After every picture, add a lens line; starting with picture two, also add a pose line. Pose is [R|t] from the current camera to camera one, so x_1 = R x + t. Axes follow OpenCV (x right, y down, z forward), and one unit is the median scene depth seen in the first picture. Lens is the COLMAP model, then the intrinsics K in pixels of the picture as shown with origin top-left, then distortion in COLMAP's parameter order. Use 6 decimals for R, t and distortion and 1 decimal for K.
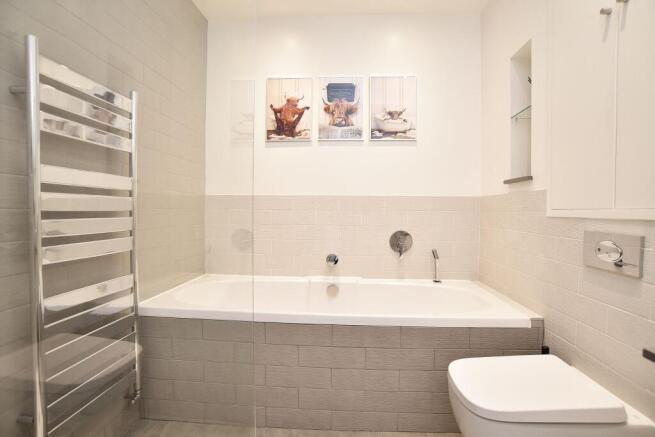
lens RADIAL K [[346.9, 0, 329.5], [0, 346.9, 215.5], [0, 0, 1]] dist [-0.003095, -0.000760]
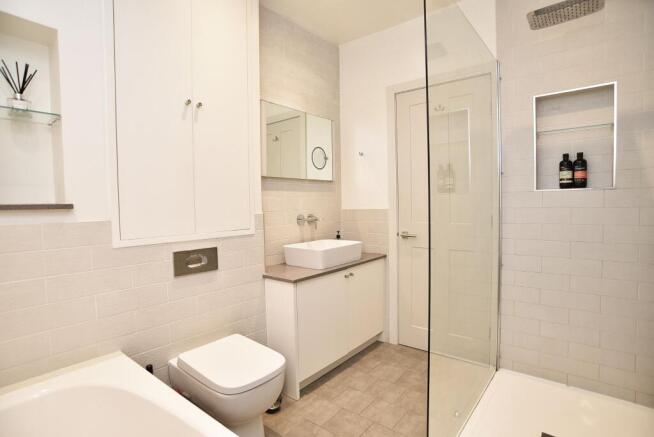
lens RADIAL K [[346.4, 0, 329.0], [0, 346.4, 215.6], [0, 0, 1]] dist [-0.003095, -0.000760]
pose [[-0.806470, -0.010214, 0.591187, -0.303777], [0.024420, 0.998422, 0.050562, -0.085640], [-0.590771, 0.055214, -0.804948, 0.983082]]
